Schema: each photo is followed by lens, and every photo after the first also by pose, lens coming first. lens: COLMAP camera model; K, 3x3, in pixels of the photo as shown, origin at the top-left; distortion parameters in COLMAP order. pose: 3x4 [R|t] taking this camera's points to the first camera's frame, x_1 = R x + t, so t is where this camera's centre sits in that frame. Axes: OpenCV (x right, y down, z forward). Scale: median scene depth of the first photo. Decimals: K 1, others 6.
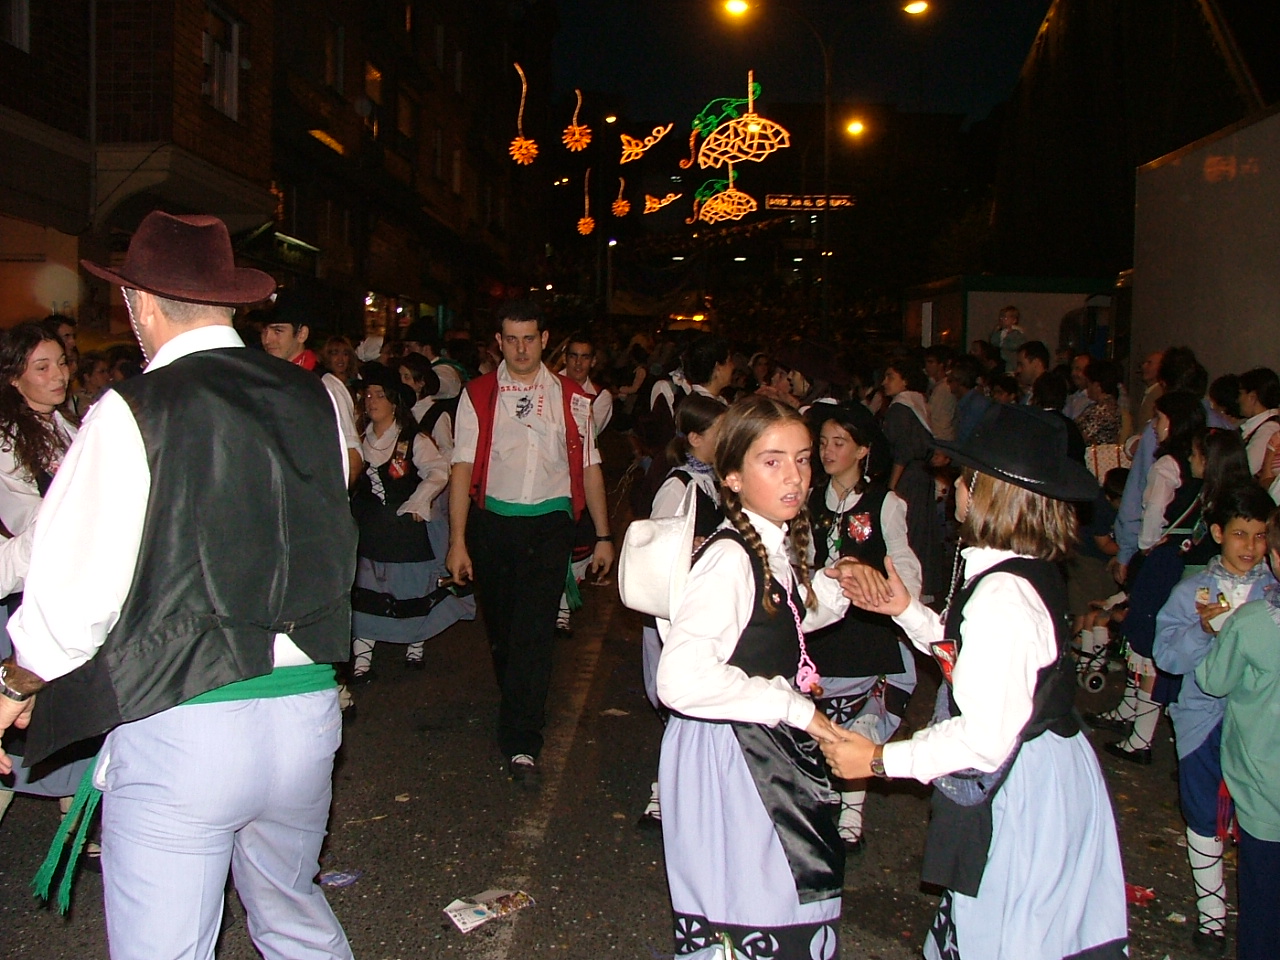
lens RADIAL K [[1488.2, 0, 640.0], [0, 1488.2, 480.0], [0, 0, 1]] dist [-0.116303, 0.024219]
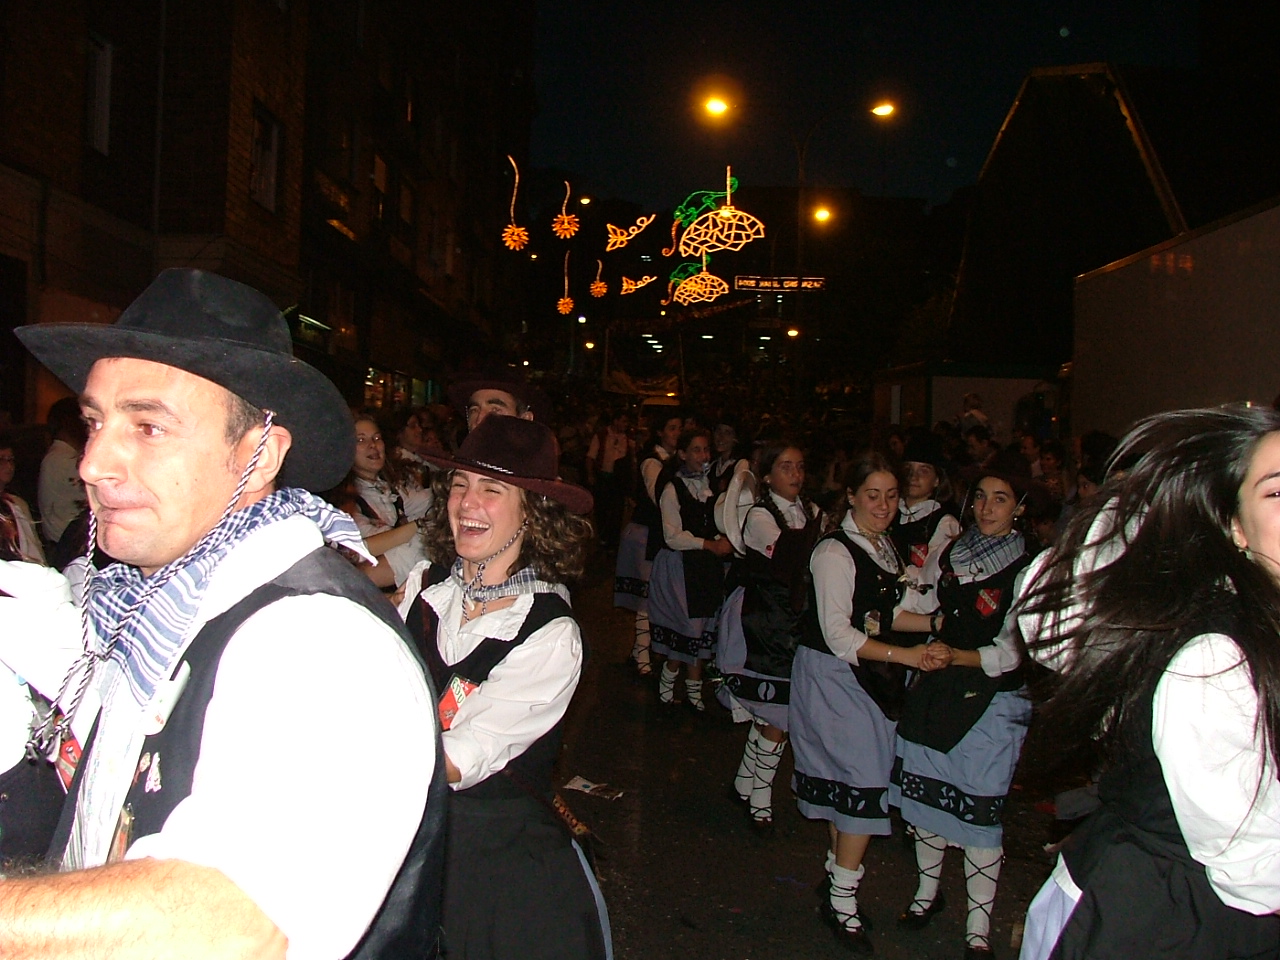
lens RADIAL K [[1478.0, 0, 640.0], [0, 1478.0, 480.0], [0, 0, 1]] dist [-0.016259, 0.009294]
pose [[0.999641, 0.008855, 0.025281, -0.014525], [-0.007596, 0.998748, -0.049438, 0.004487], [-0.025687, 0.049228, 0.998457, -0.059982]]
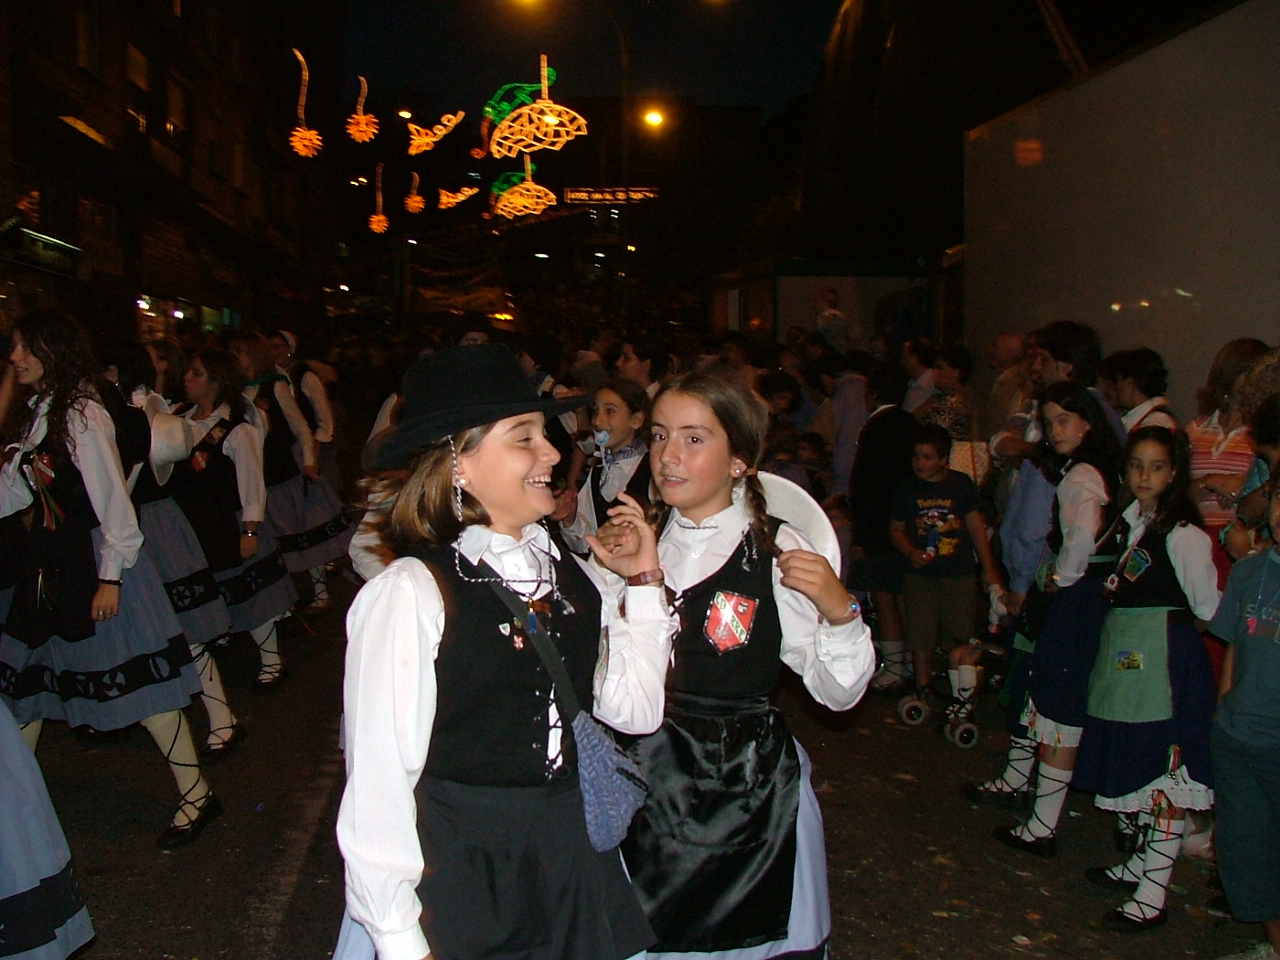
lens RADIAL K [[1488.2, 0, 640.0], [0, 1488.2, 480.0], [0, 0, 1]] dist [-0.116303, 0.024219]
pose [[0.991344, -0.033508, 0.126945, 0.006115], [0.033366, 0.999438, 0.003244, -0.002971], [-0.126982, 0.001019, 0.991904, 0.043307]]
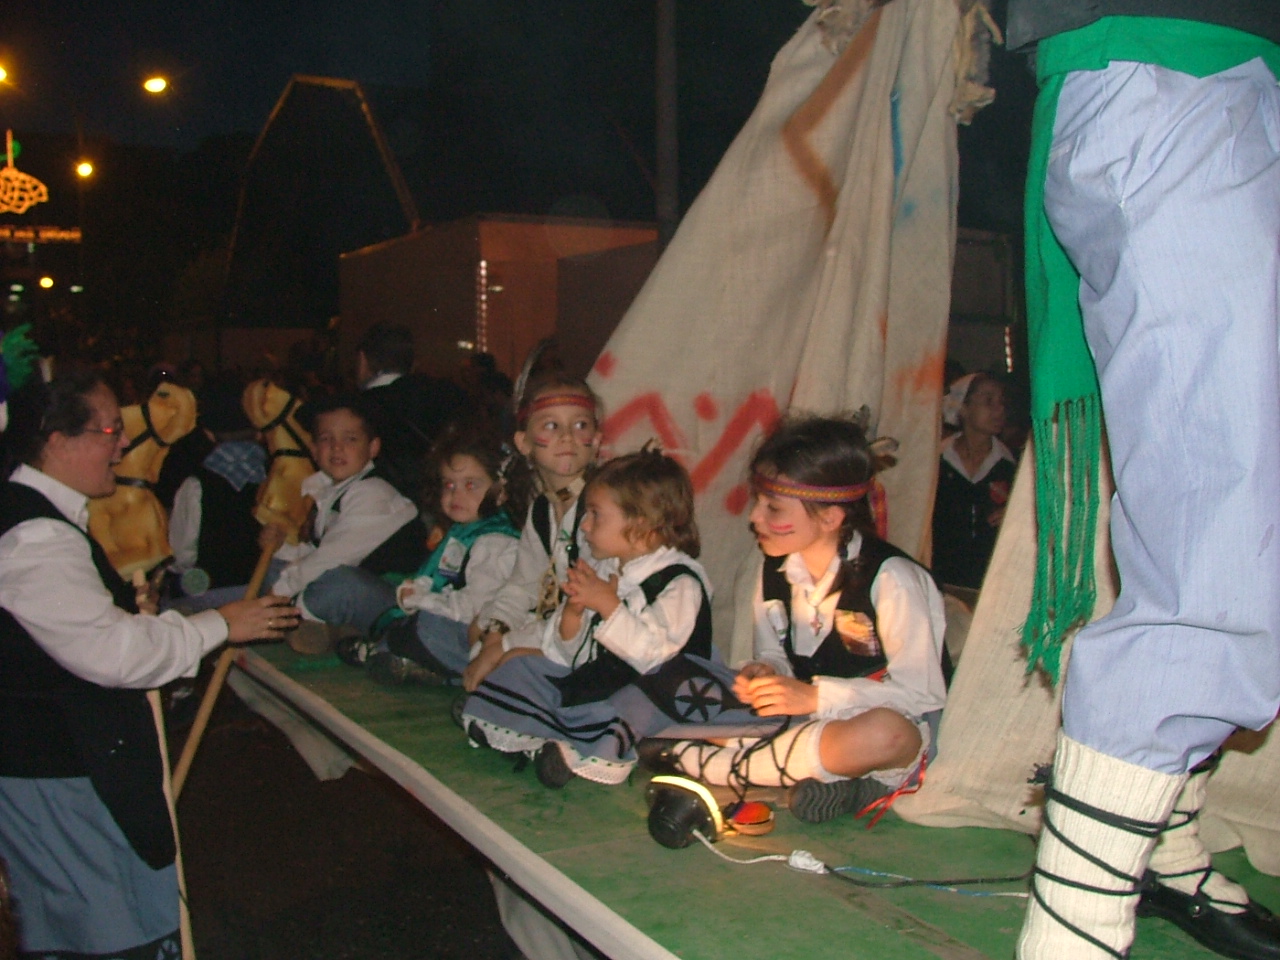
lens RADIAL K [[1488.2, 0, 640.0], [0, 1488.2, 480.0], [0, 0, 1]] dist [-0.116303, 0.024219]
pose [[0.866822, -0.049464, 0.496158, -0.069352], [0.056937, 0.998378, 0.000058, 0.018080], [-0.495356, 0.028199, 0.868232, -0.198885]]
